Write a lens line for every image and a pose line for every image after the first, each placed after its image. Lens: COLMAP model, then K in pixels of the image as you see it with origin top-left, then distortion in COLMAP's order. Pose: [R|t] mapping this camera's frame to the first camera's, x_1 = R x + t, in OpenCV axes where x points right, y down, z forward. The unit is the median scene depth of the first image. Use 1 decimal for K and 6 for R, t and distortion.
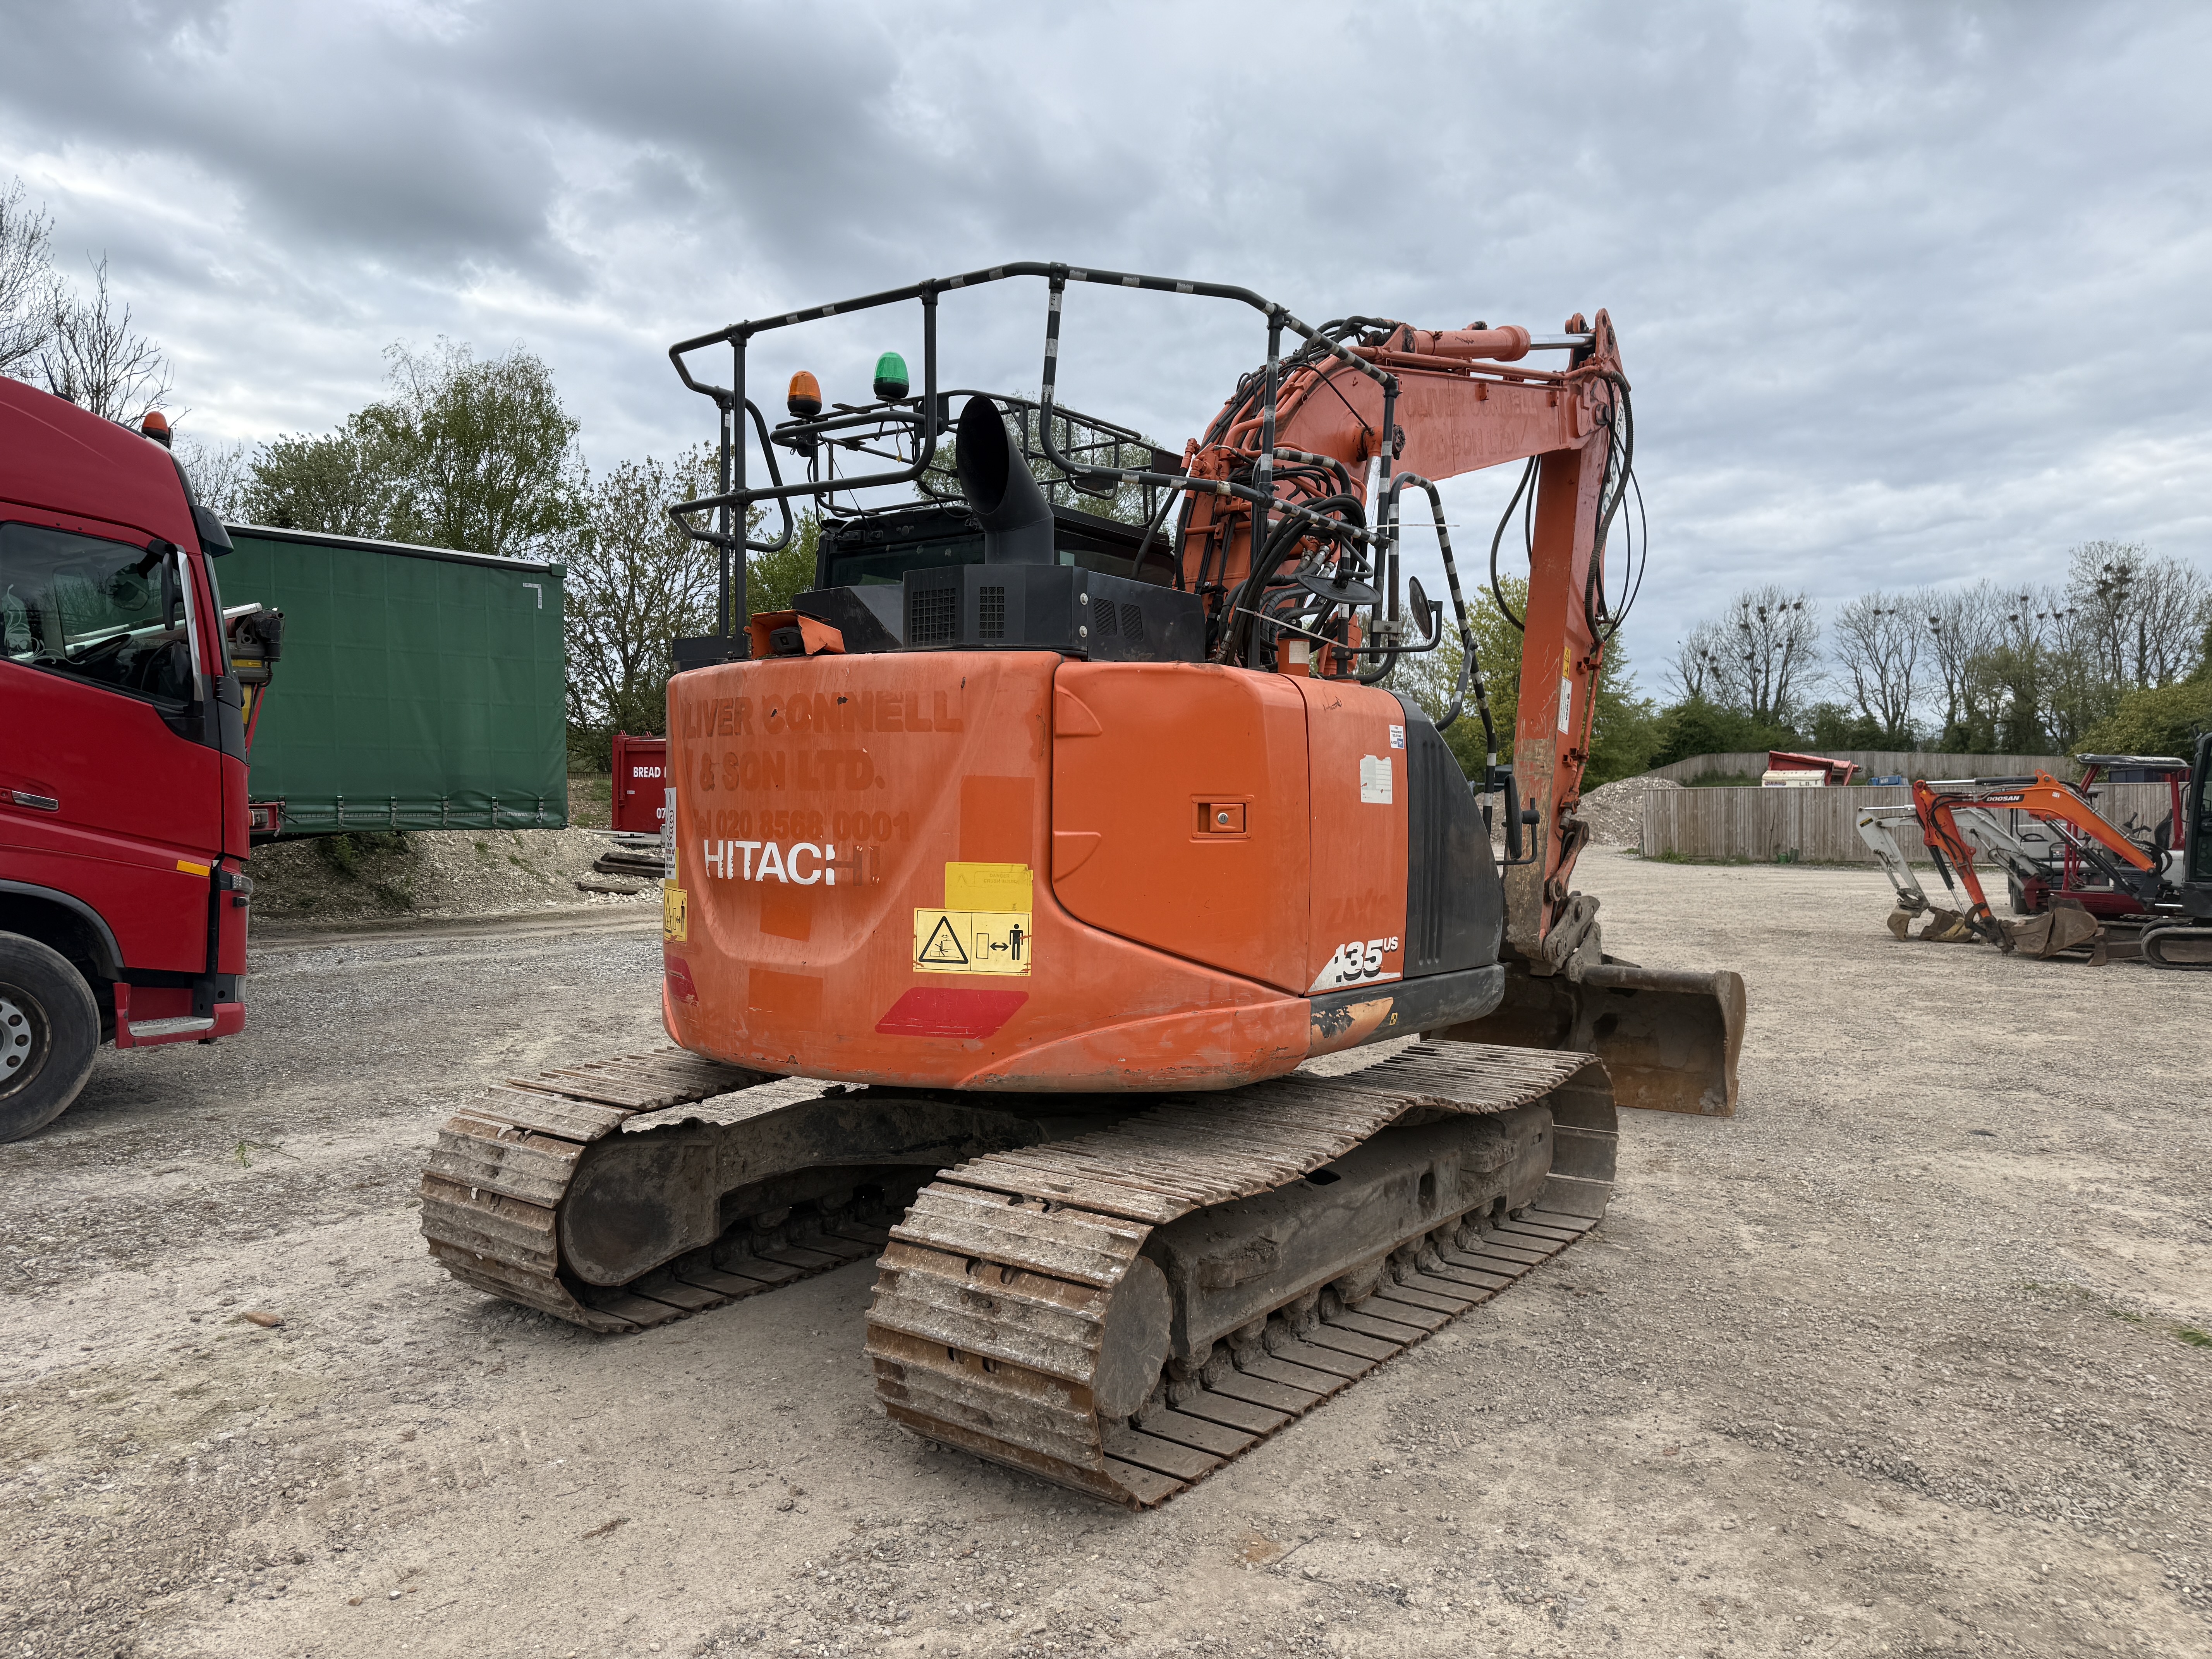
lens RADIAL K [[1524.3, 0, 1102.3], [0, 1524.3, 805.2], [0, 0, 1]] dist [0.101681, -0.119286]
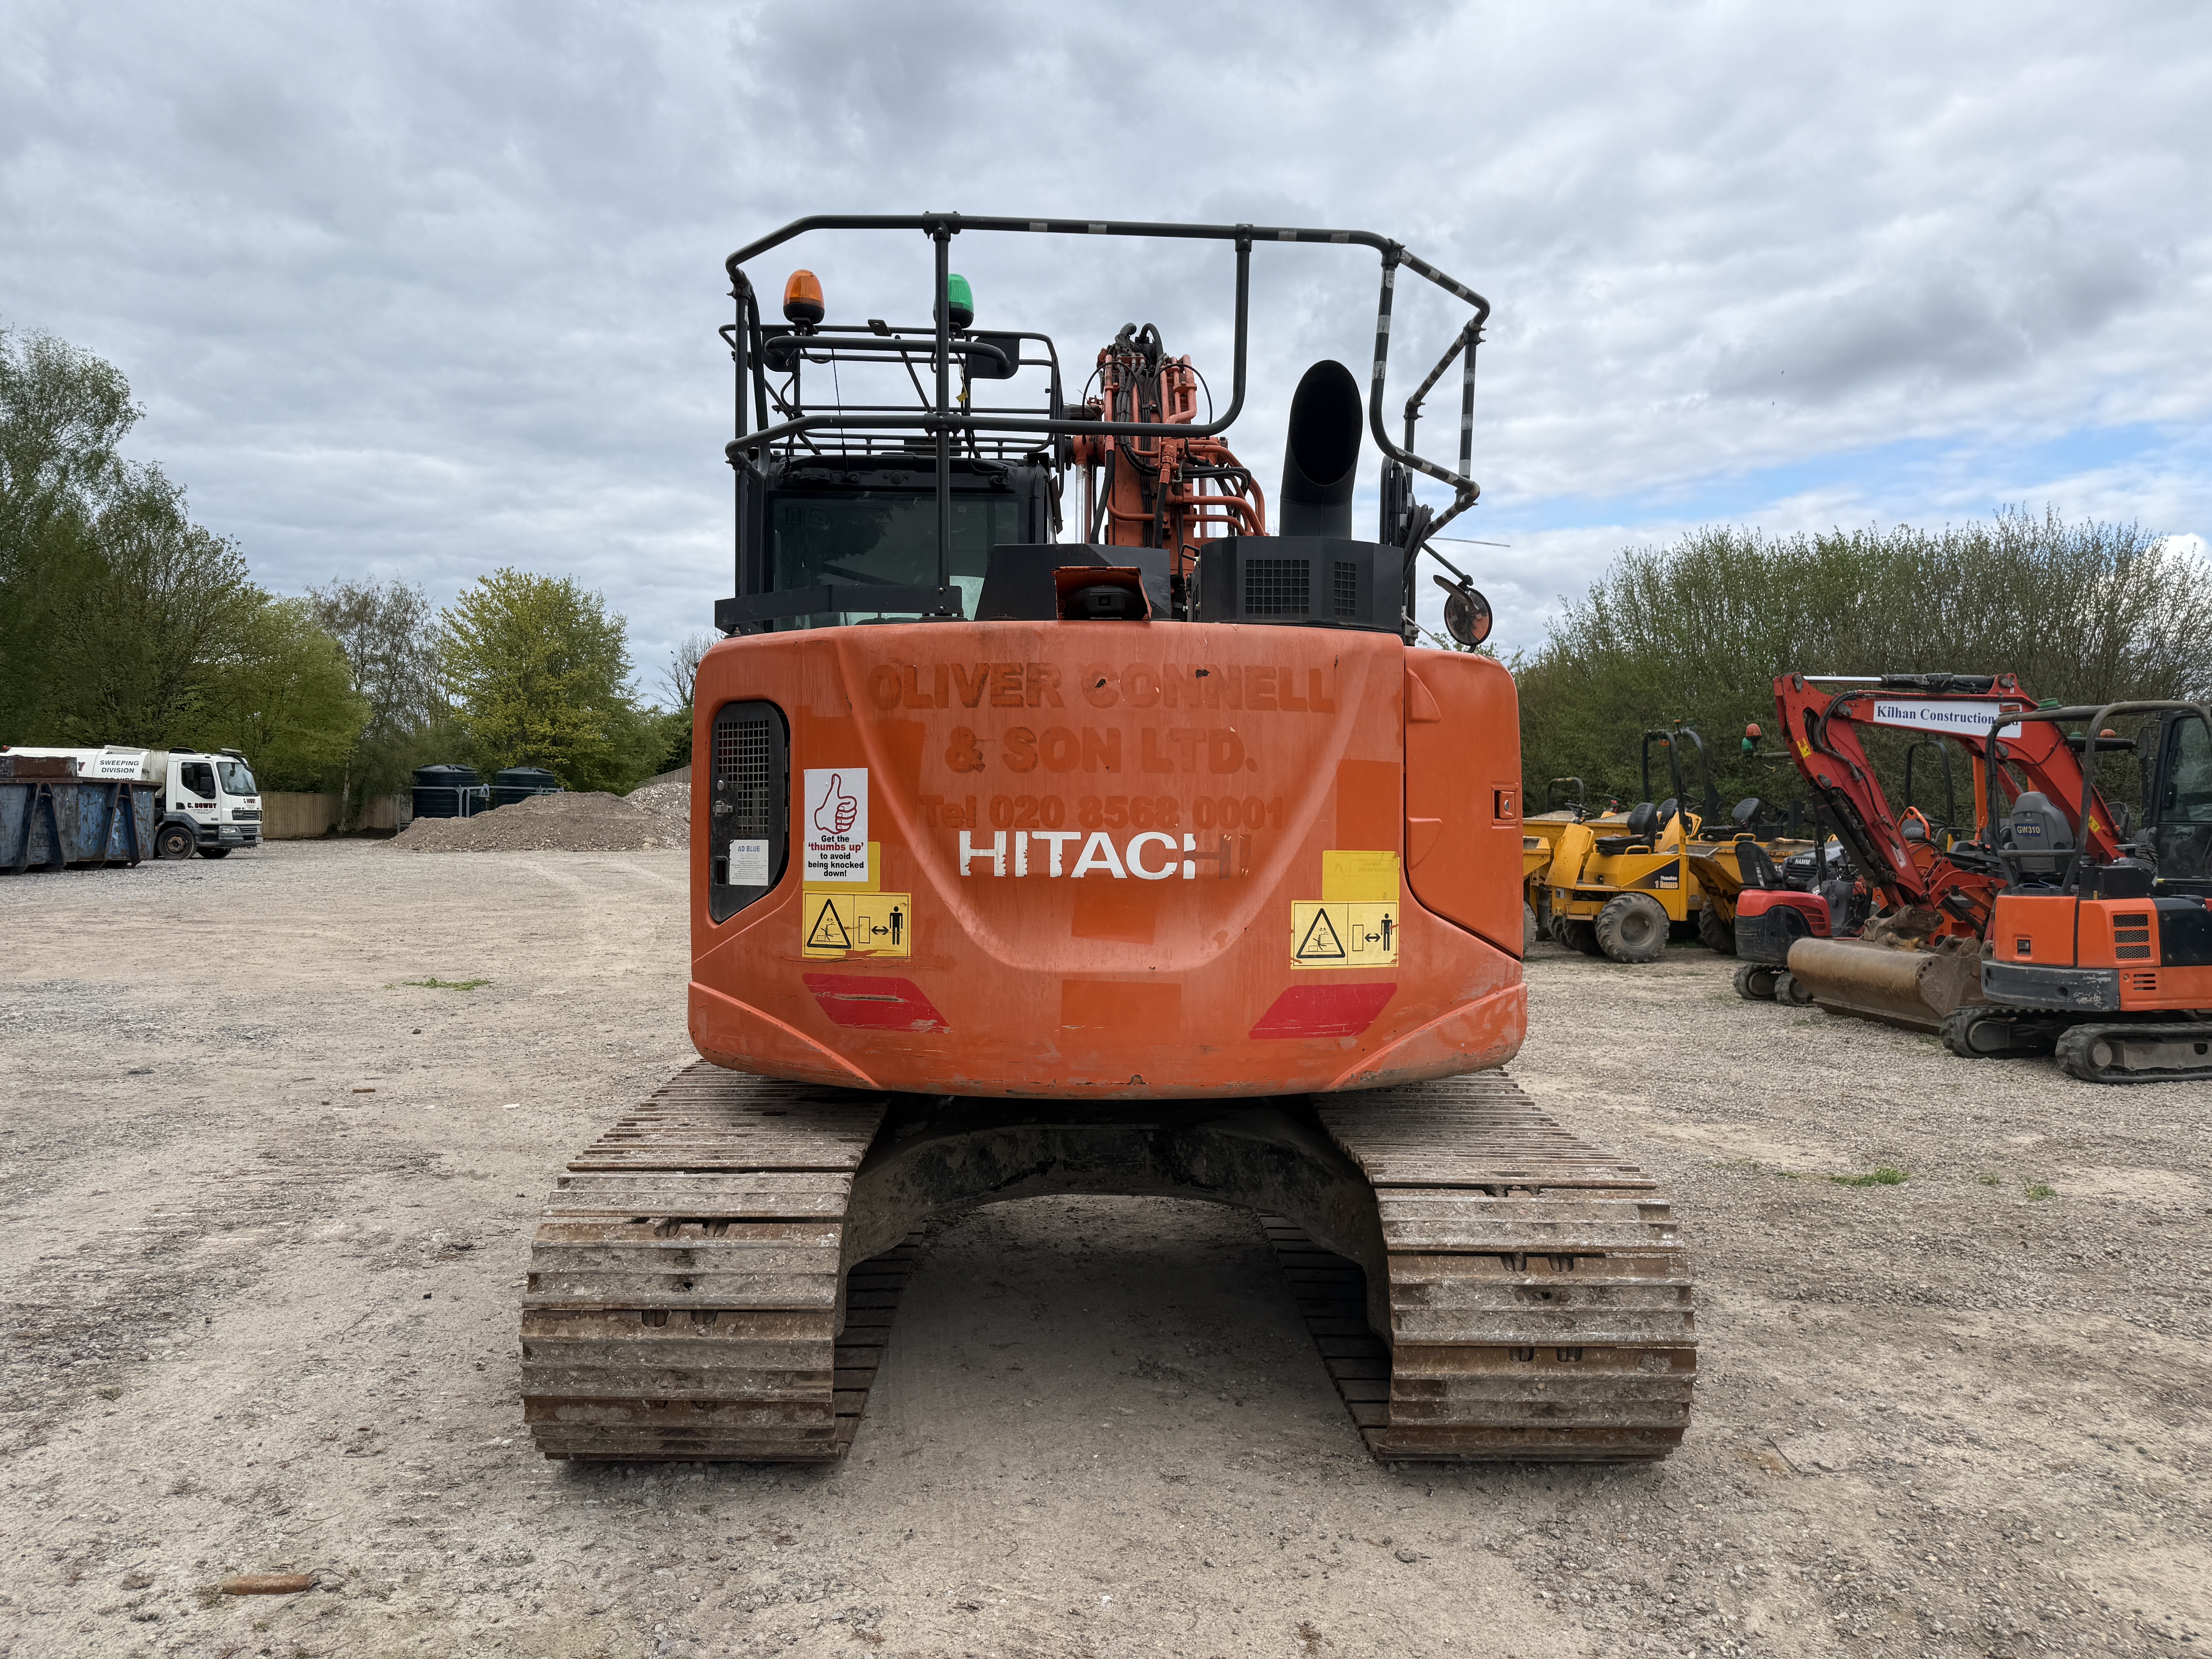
lens RADIAL K [[1528.6, 0, 1115.0], [0, 1528.6, 800.2], [0, 0, 1]] dist [0.095901, -0.115842]
pose [[0.796446, 0.005024, 0.604688, -0.723504], [-0.000752, 0.999973, -0.007317, 0.012253], [-0.604709, 0.005373, 0.796429, 0.304032]]
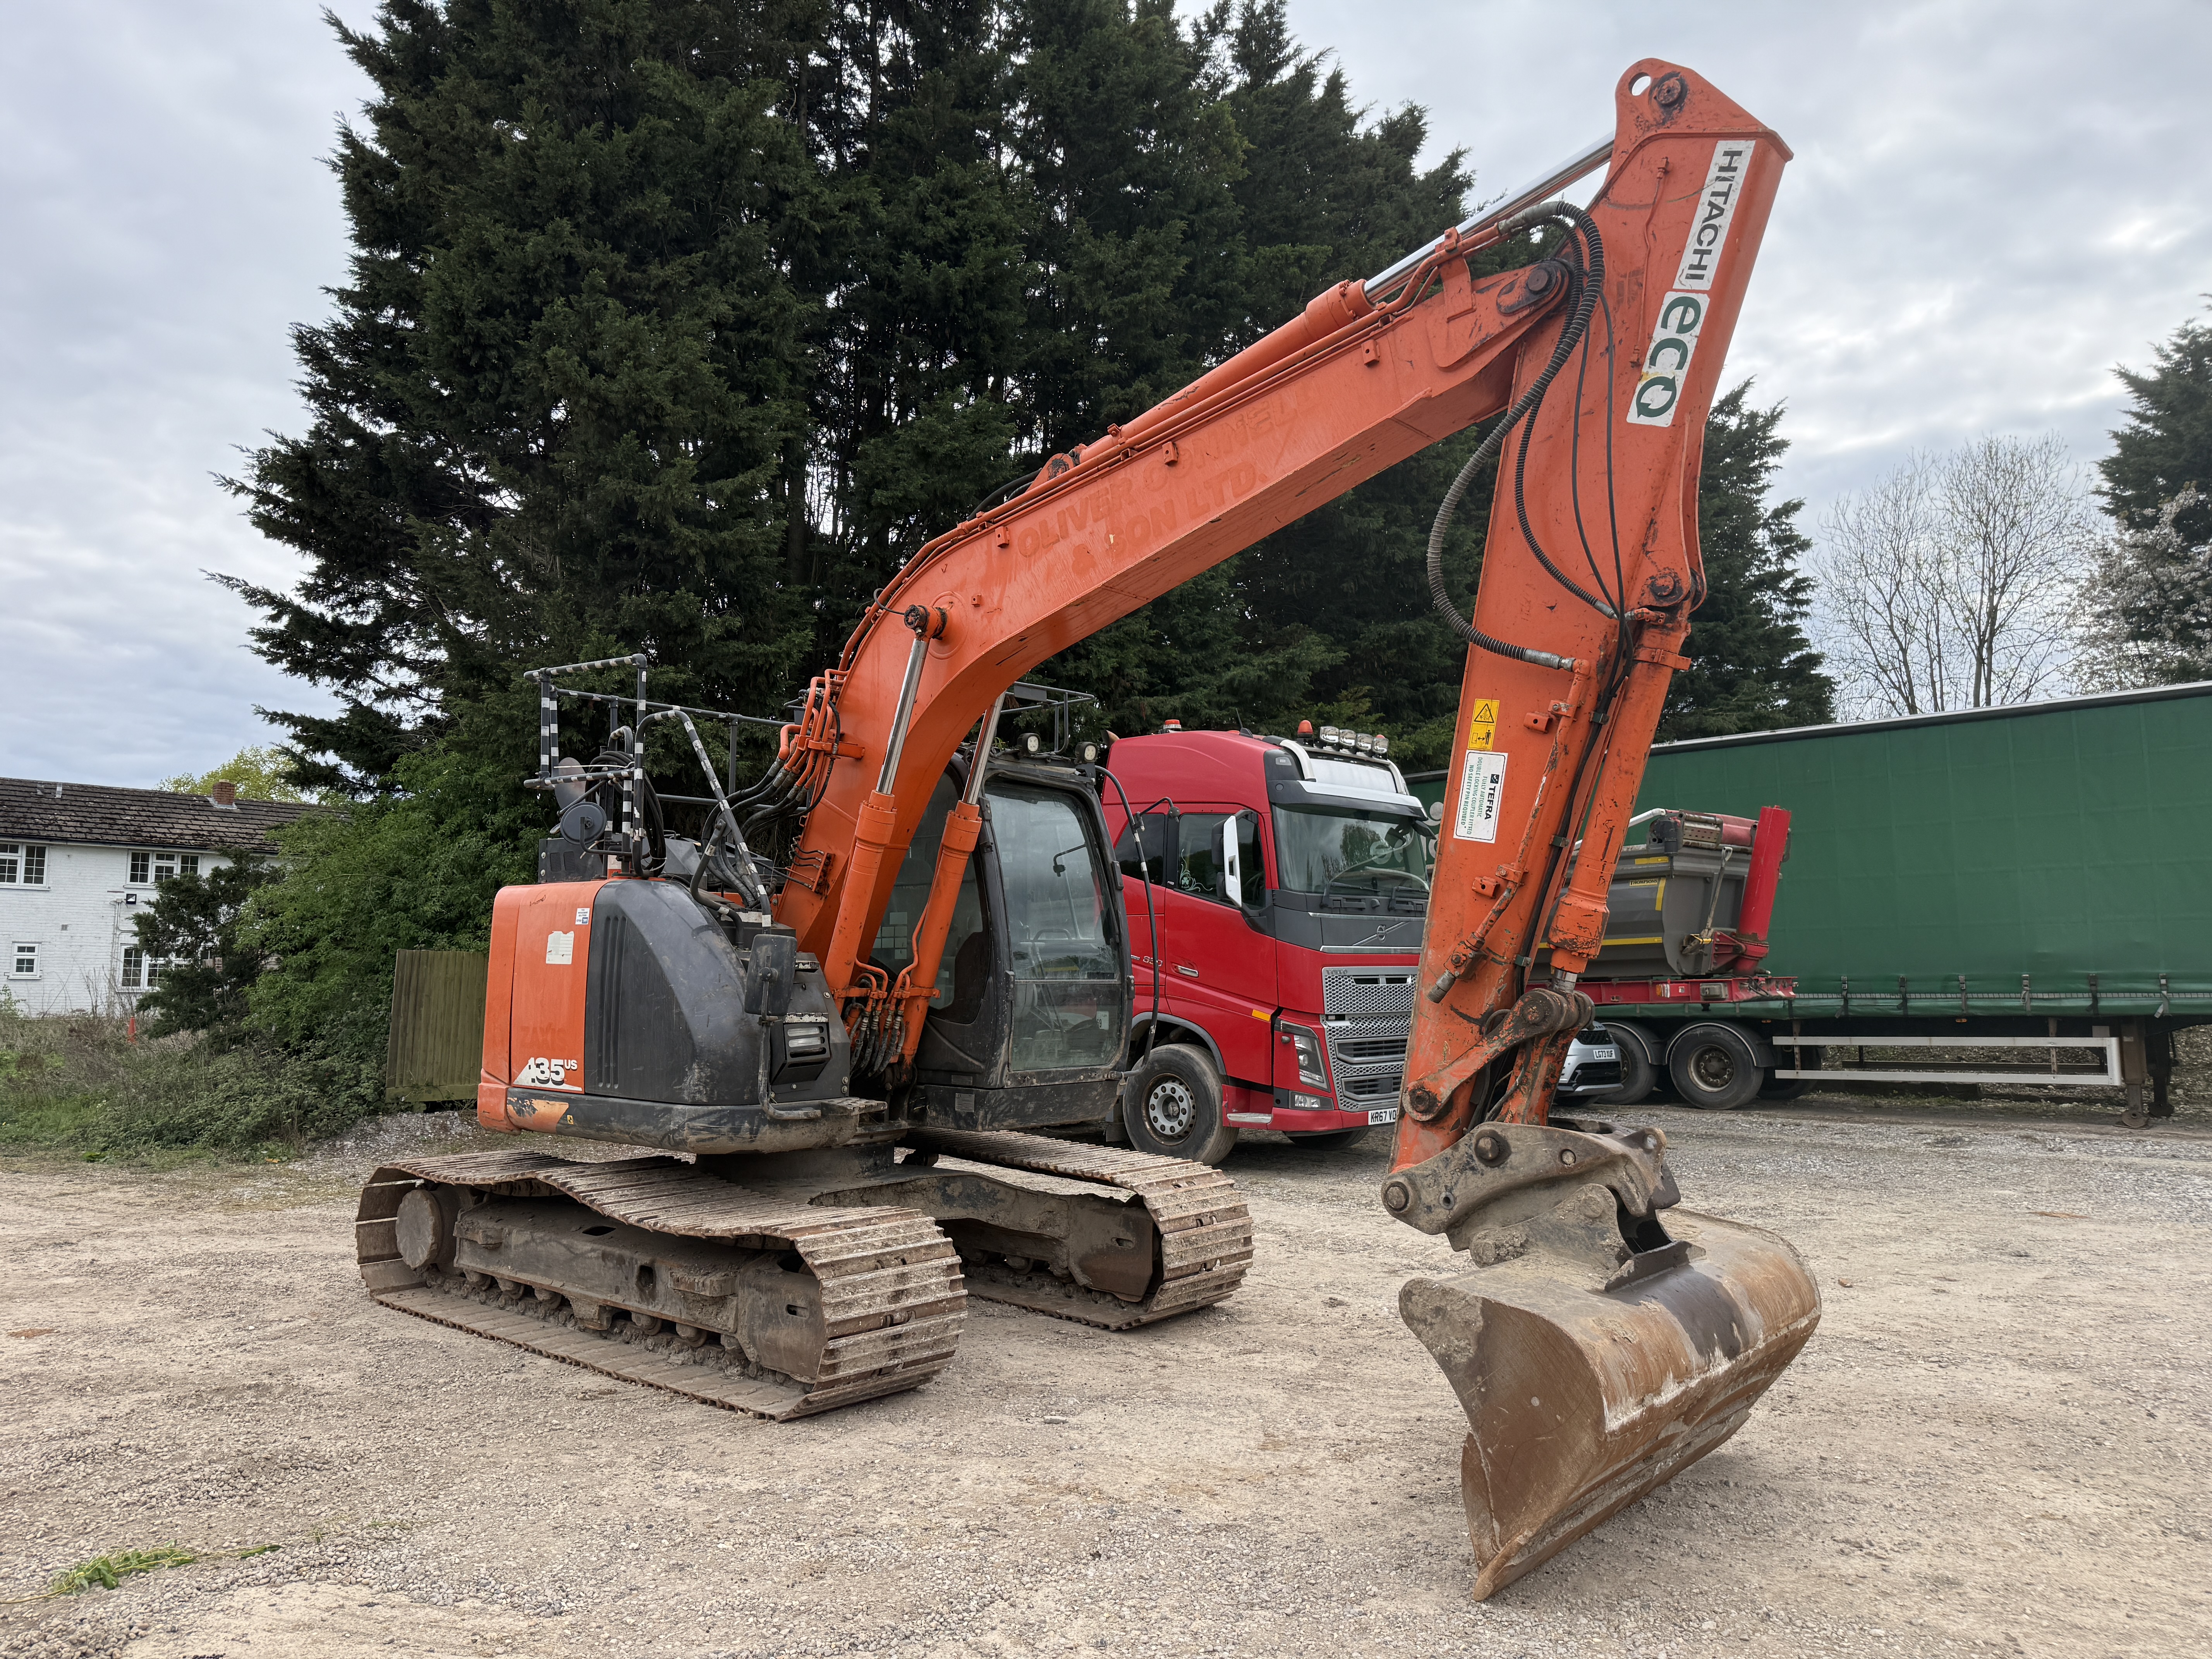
lens RADIAL K [[1528.6, 0, 1115.0], [0, 1528.6, 800.2], [0, 0, 1]] dist [0.095901, -0.115842]
pose [[-0.059493, -0.118246, -0.991200, 1.713886], [-0.004218, 0.992980, -0.118206, 0.016320], [0.998220, -0.002851, -0.059574, 1.701946]]
